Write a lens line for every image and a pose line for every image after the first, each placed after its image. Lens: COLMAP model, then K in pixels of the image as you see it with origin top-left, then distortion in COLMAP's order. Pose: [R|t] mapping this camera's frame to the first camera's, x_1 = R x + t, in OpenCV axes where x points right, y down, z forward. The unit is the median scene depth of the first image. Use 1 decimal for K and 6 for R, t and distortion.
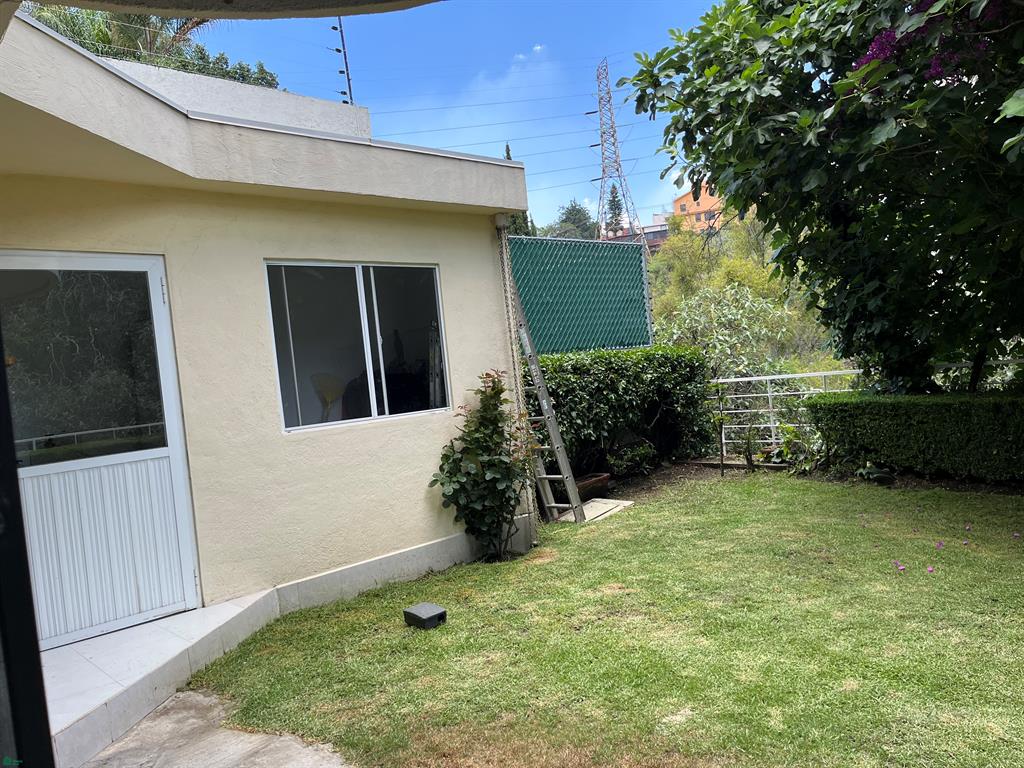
lens RADIAL K [[775.7, 0, 507.1], [0, 775.7, 387.1], [0, 0, 1]] dist [0.027285, -0.007580]
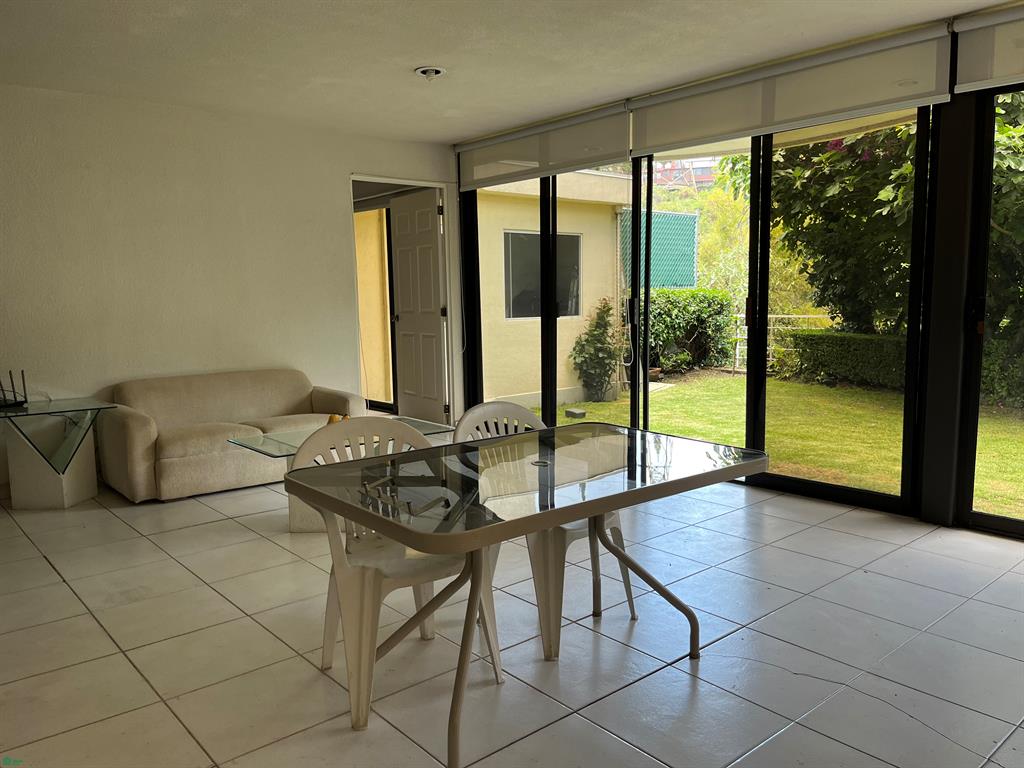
lens RADIAL K [[775.7, 0, 518.2], [0, 775.7, 388.7], [0, 0, 1]] dist [0.027285, -0.007580]
pose [[0.996080, 0.086834, -0.016878, -0.145060], [-0.084673, 0.991153, 0.102203, 0.018974], [0.025603, -0.100373, 0.994620, -0.664192]]
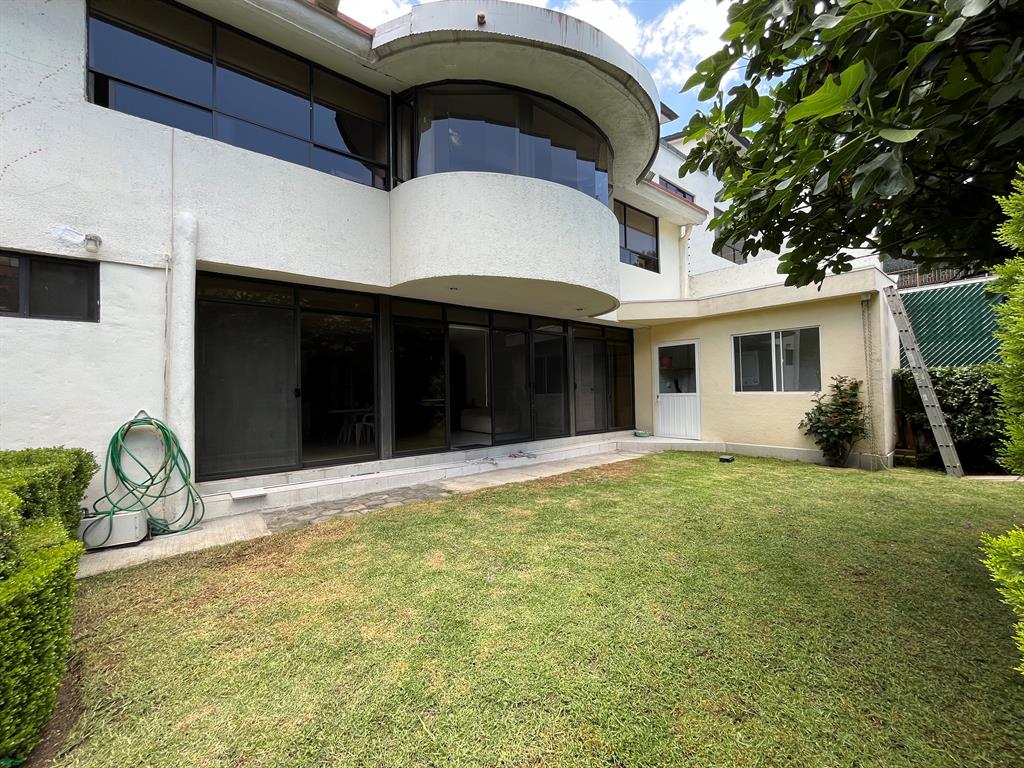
lens RADIAL K [[423.0, 0, 513.5], [0, 423.0, 382.6], [0, 0, 1]] dist [0.001293, 0.000026]
pose [[-0.057504, 0.077155, -0.995359, 0.964476], [-0.007746, 0.996945, 0.077725, -0.070818], [0.998315, 0.012179, -0.056730, 0.176270]]
